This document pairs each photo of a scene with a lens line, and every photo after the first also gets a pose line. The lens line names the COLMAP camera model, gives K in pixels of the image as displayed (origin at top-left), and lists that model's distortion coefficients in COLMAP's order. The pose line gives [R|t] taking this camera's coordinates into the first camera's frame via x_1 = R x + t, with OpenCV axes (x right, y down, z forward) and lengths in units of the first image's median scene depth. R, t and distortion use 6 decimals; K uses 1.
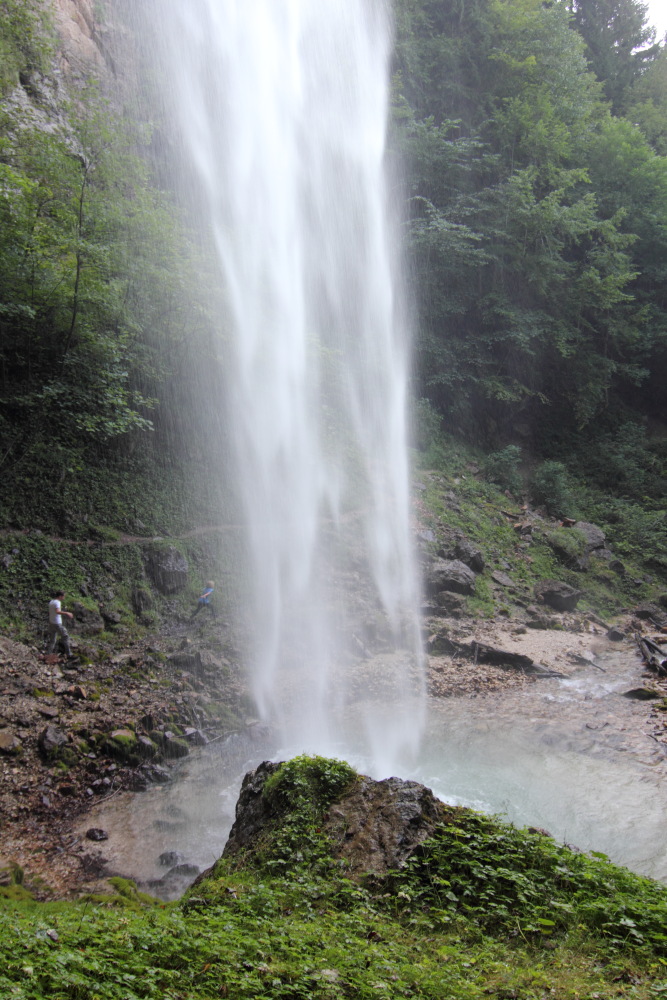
lens RADIAL K [[883.7, 0, 307.3], [0, 883.7, 487.0], [0, 0, 1]] dist [0.010181, -0.003430]
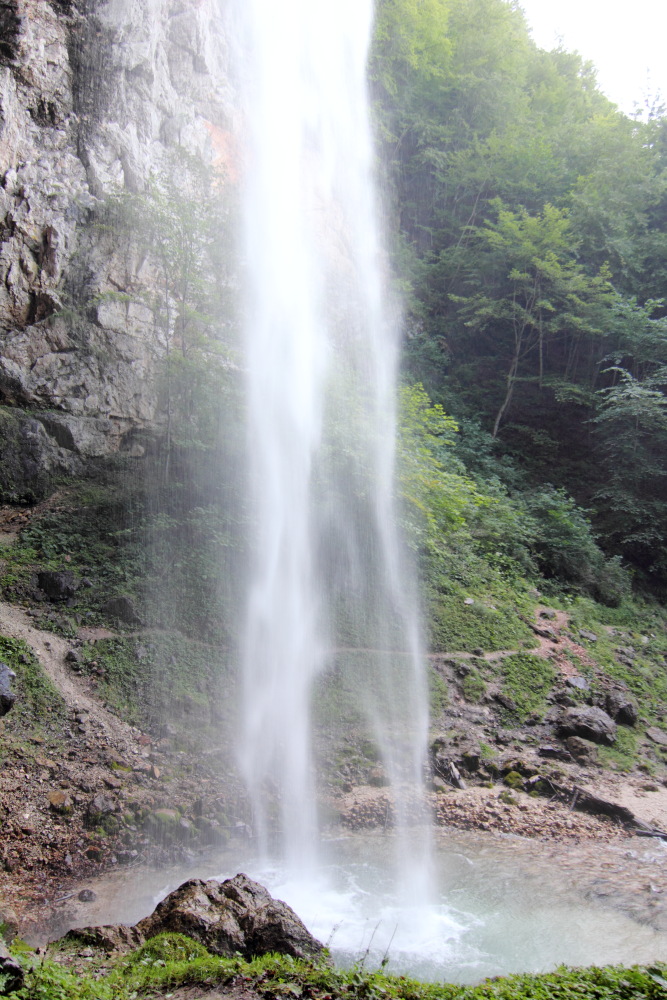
lens RADIAL K [[789.4, 0, 330.0], [0, 789.4, 497.4], [0, 0, 1]] dist [0.000068, 0.003919]
pose [[0.948442, 0.023536, -0.316075, 0.193859], [-0.083407, 0.980623, -0.177261, 0.042319], [0.305778, 0.194485, 0.932028, 0.072441]]
